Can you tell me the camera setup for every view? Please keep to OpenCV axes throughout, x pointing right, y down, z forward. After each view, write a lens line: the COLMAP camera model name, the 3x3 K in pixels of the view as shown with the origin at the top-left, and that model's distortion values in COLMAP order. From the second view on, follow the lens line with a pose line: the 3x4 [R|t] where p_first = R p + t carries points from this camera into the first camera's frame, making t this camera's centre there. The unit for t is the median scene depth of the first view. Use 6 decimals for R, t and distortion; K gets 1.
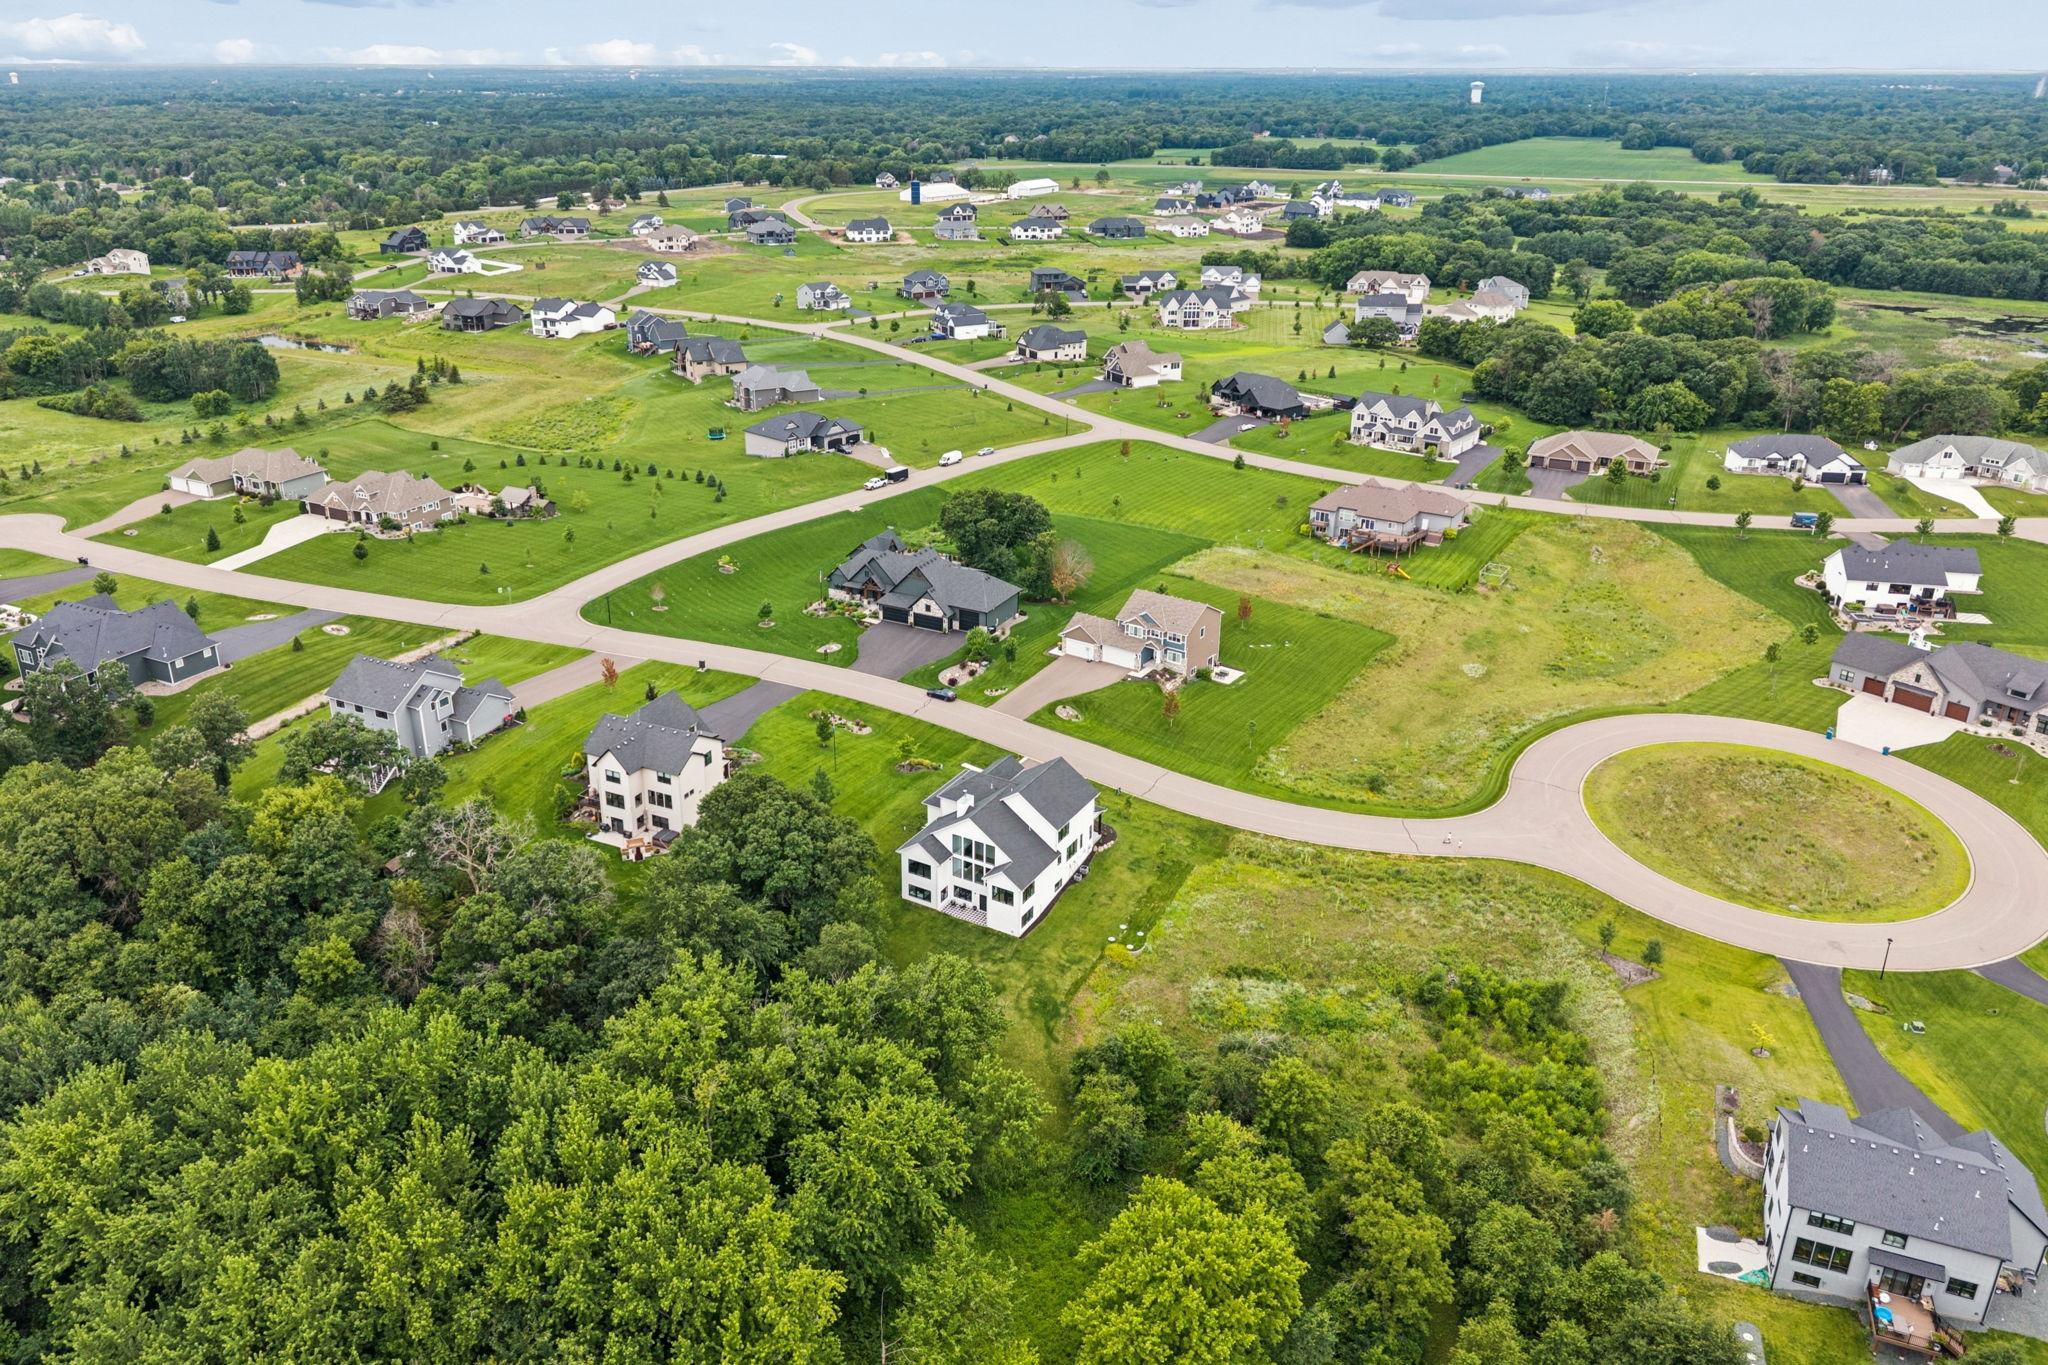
lens RADIAL K [[1480.3, 0, 984.4], [0, 1480.3, 635.6], [0, 0, 1]] dist [0.069424, -0.092536]
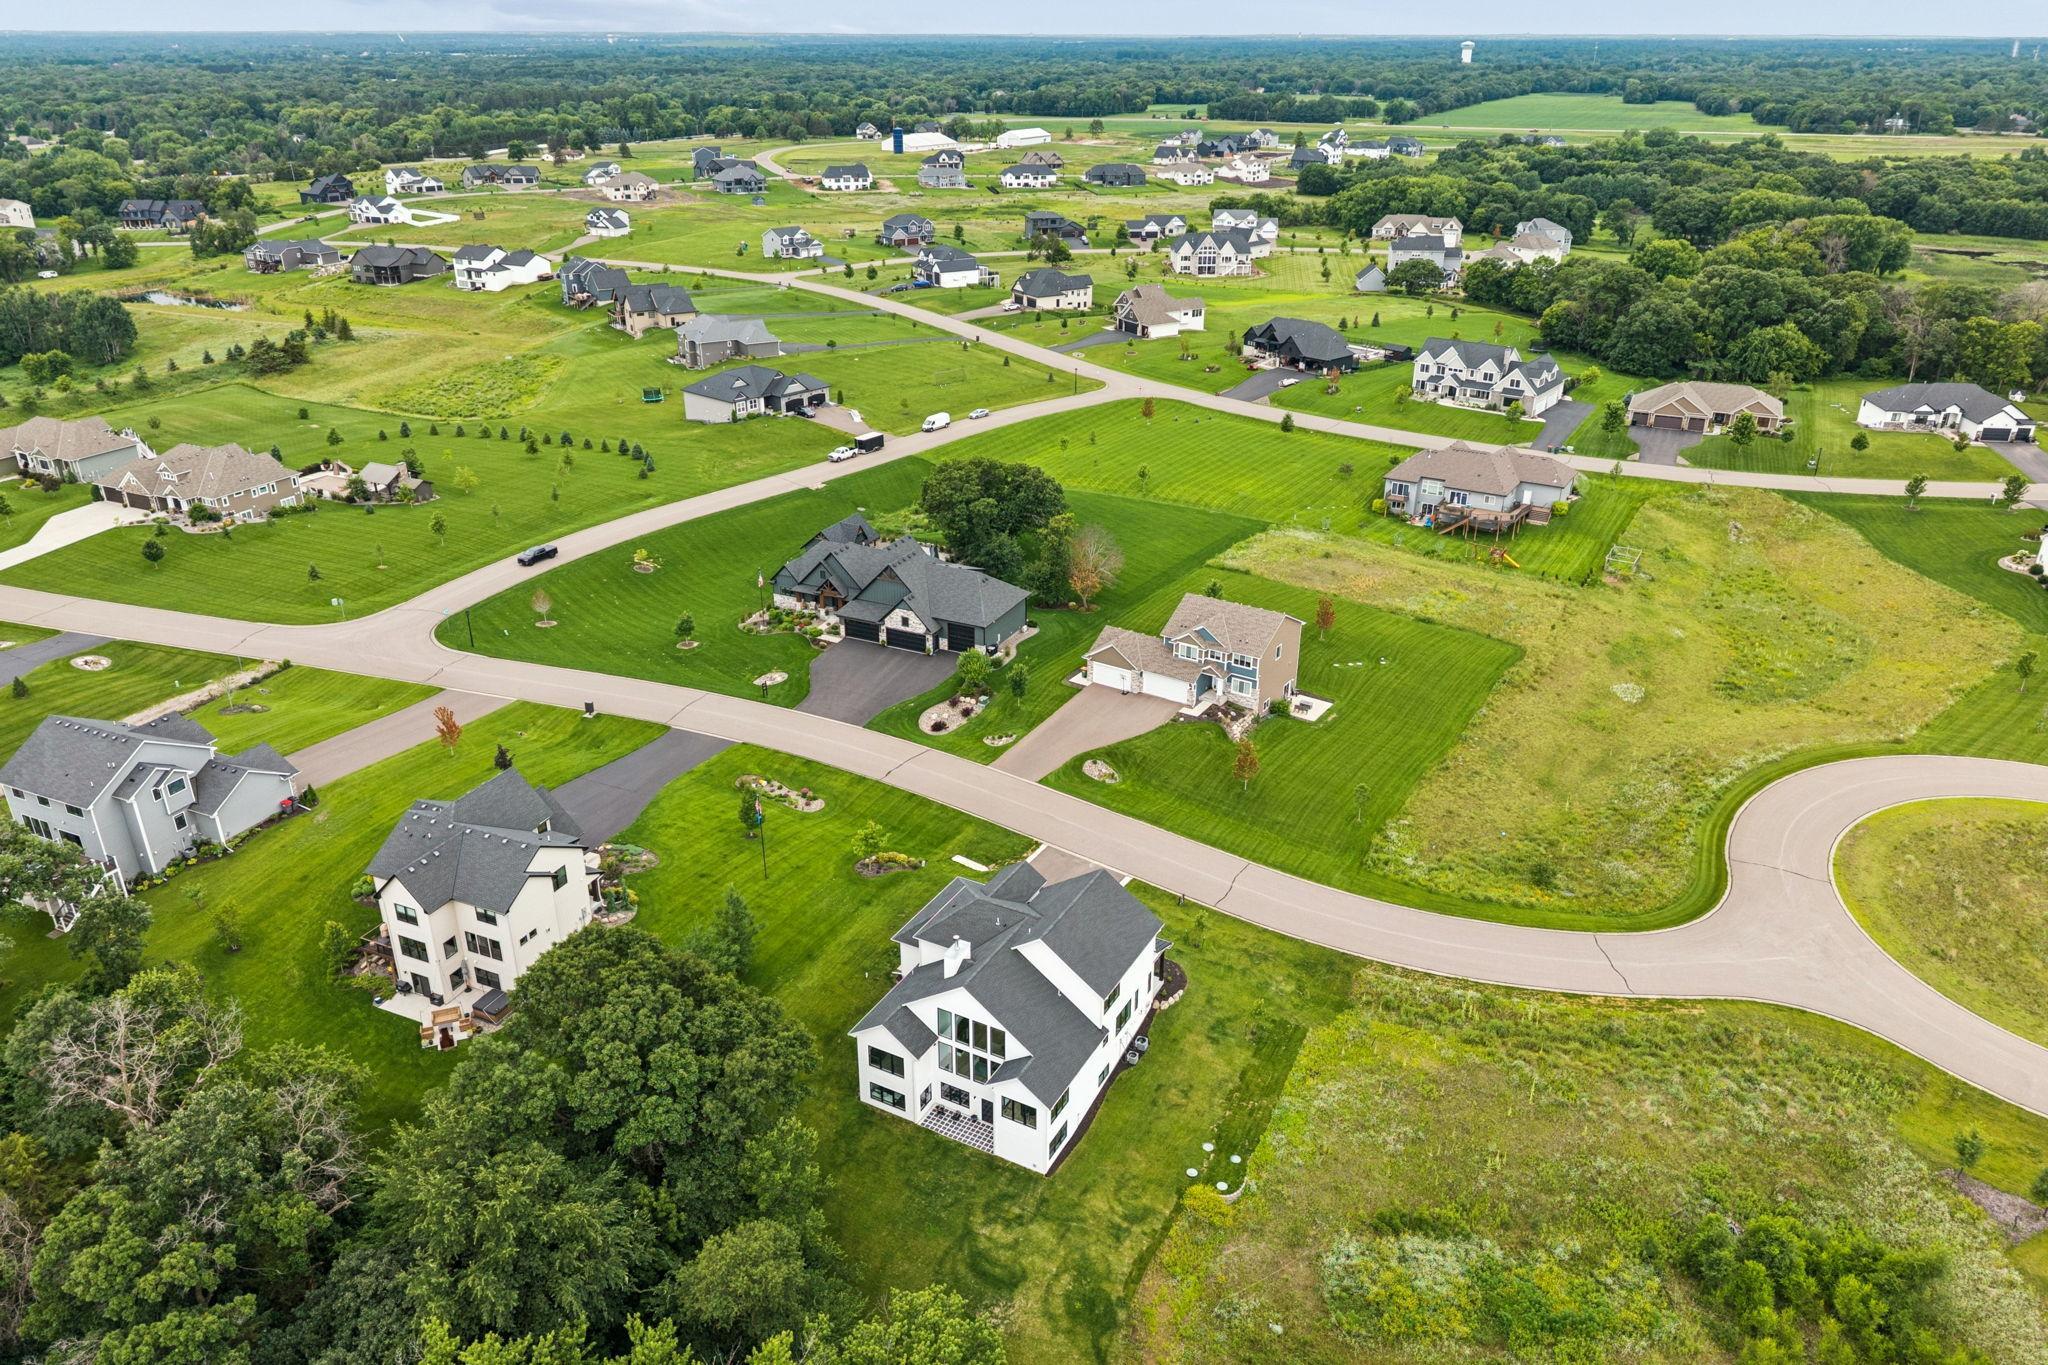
lens RADIAL K [[1432.4, 0, 1045.5], [0, 1432.4, 679.4], [0, 0, 1]] dist [0.049612, -0.057543]
pose [[0.998864, -0.017883, 0.044168, 0.000062], [0.015522, 0.998462, 0.053220, -0.018628], [-0.045052, -0.052474, 0.997606, 0.195065]]
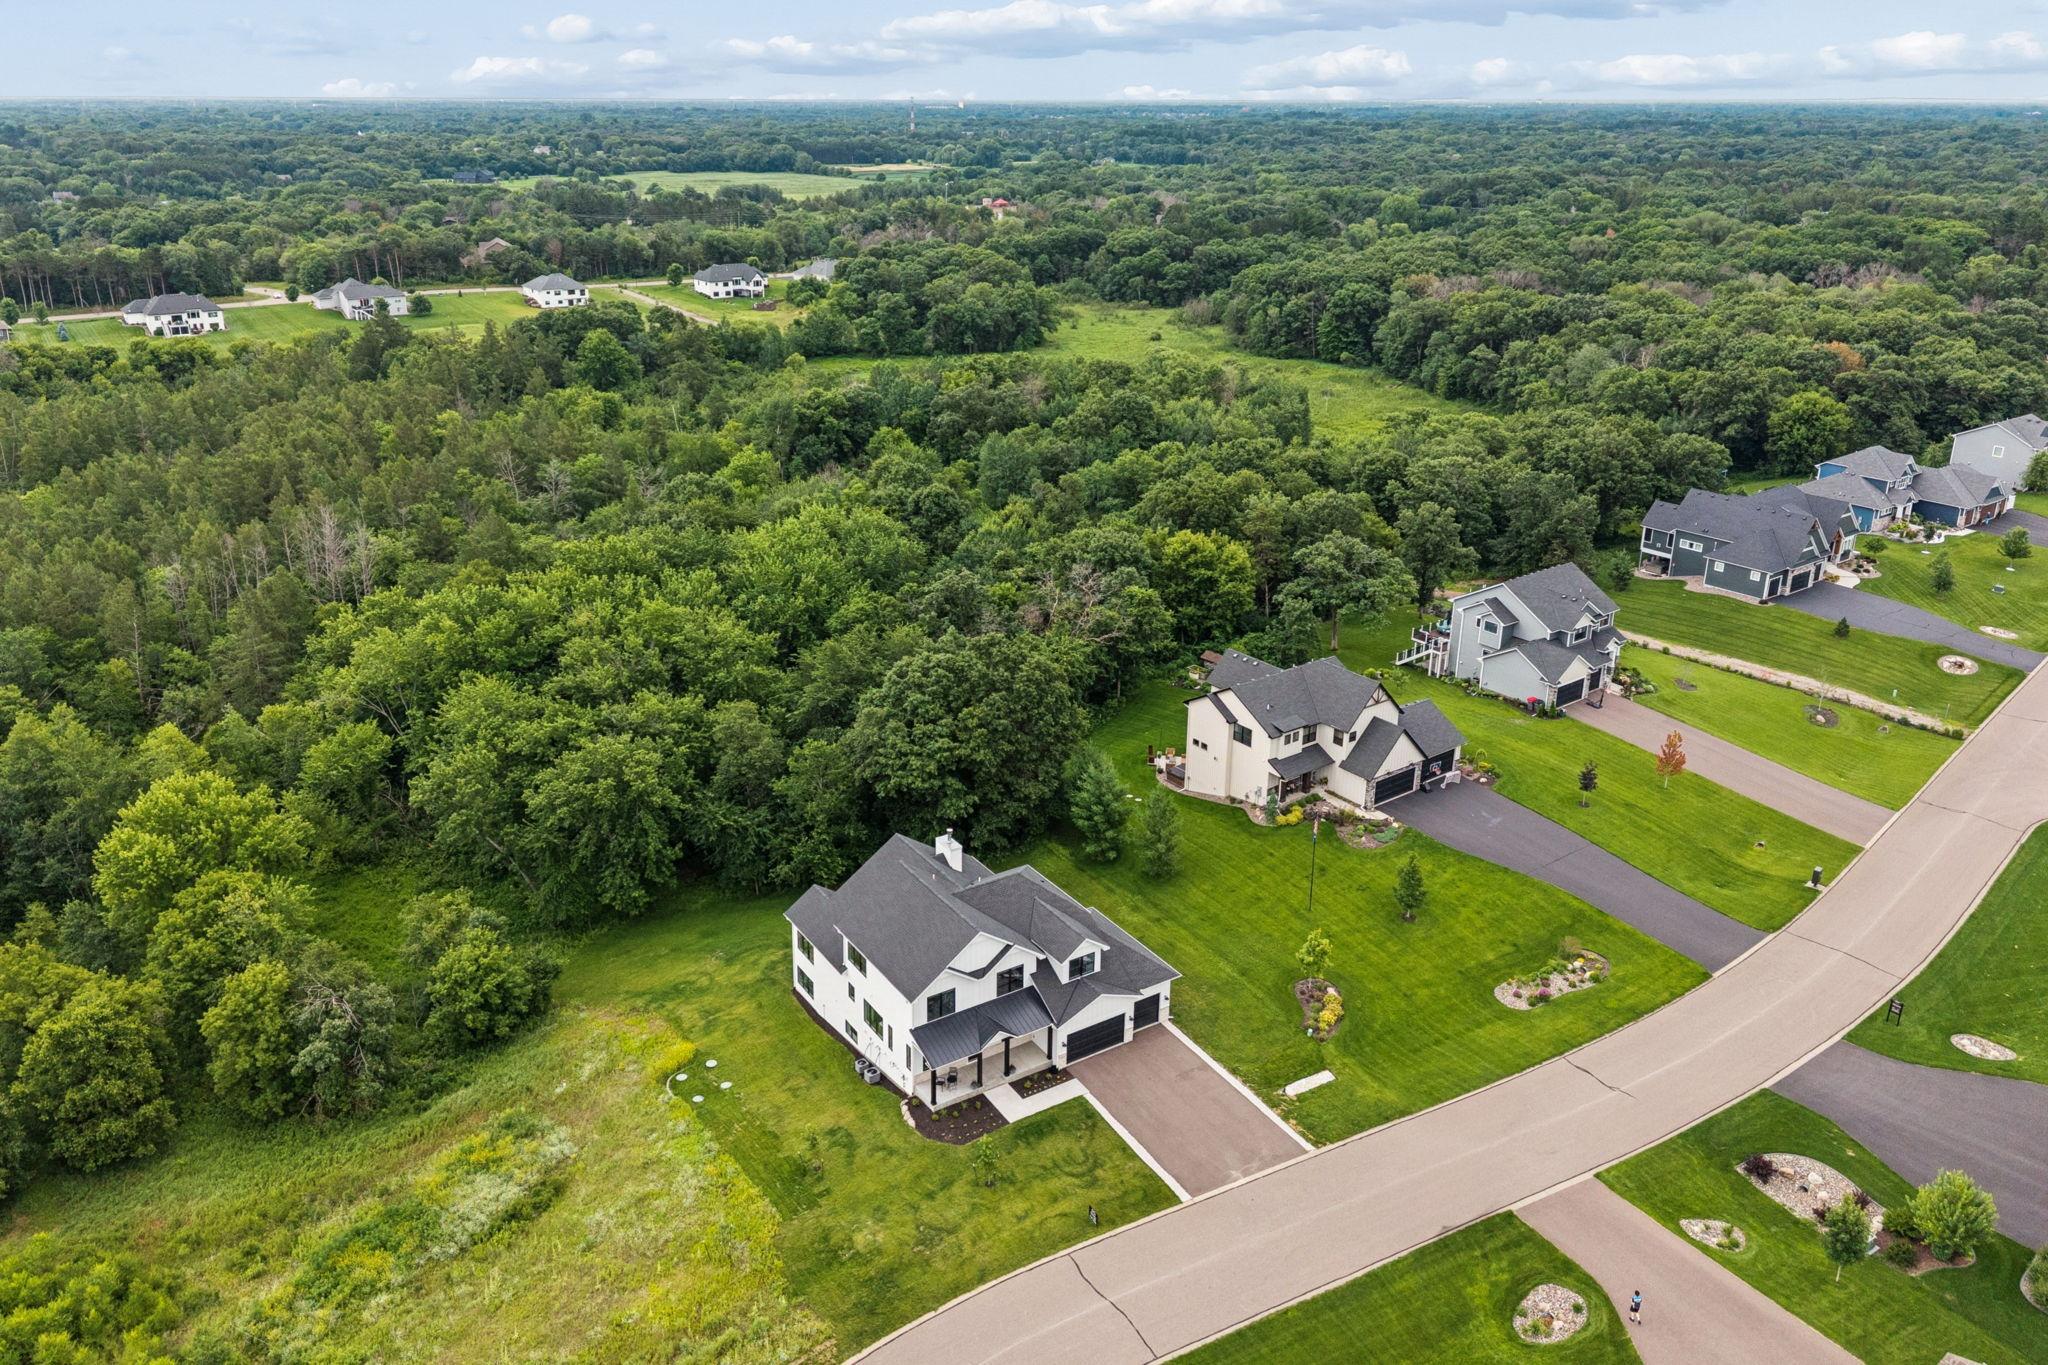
lens RADIAL K [[1470.8, 0, 943.1], [0, 1470.8, 589.8], [0, 0, 1]] dist [0.058328, -0.074719]
pose [[-0.471510, 0.283708, -0.834978, 0.246048], [-0.321924, 0.826118, 0.462487, -0.139762], [0.821001, 0.486867, -0.298190, 0.566198]]
